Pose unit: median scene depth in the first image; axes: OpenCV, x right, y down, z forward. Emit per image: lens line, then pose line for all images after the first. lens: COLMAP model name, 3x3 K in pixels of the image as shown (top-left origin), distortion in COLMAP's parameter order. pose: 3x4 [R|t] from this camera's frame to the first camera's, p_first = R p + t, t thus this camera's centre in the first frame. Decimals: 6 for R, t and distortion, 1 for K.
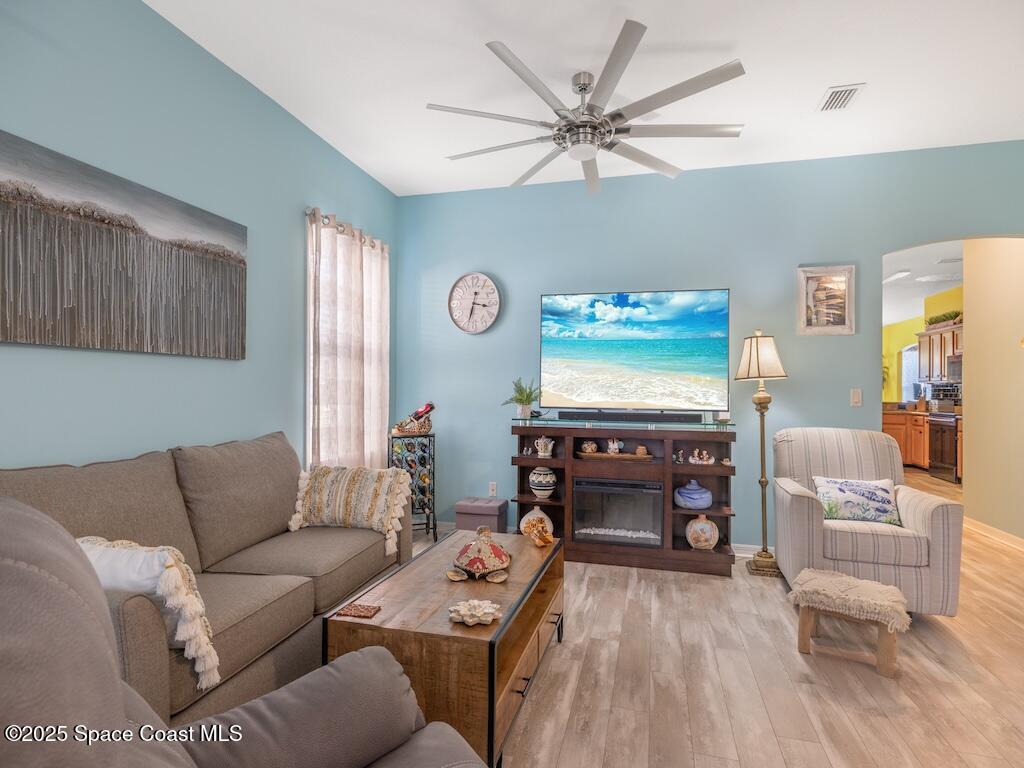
lens RADIAL K [[535.6, 0, 509.7], [0, 535.6, 386.1], [0, 0, 1]] dist [0.001271, -0.001822]
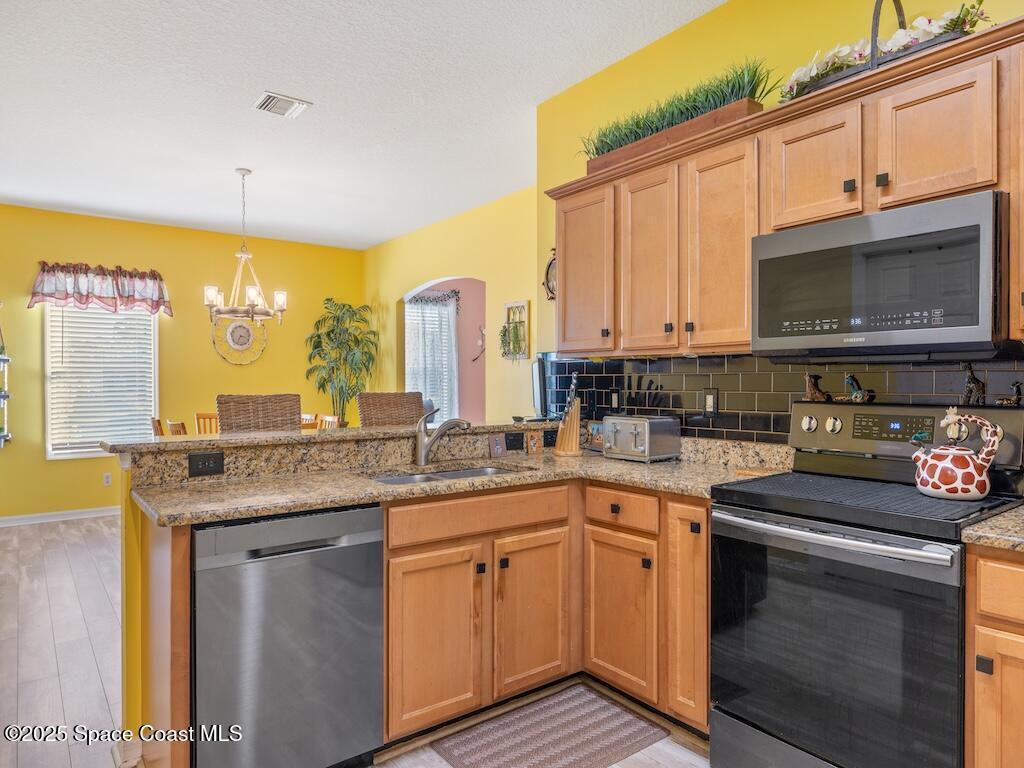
lens RADIAL K [[645.2, 0, 510.3], [0, 645.2, 388.2], [0, 0, 1]] dist [-0.000536, -0.000060]
pose [[0.607853, -0.020211, 0.793792, 1.160330], [0.003190, 0.999730, 0.023011, 0.006639], [-0.794043, -0.011455, 0.607754, 2.008298]]
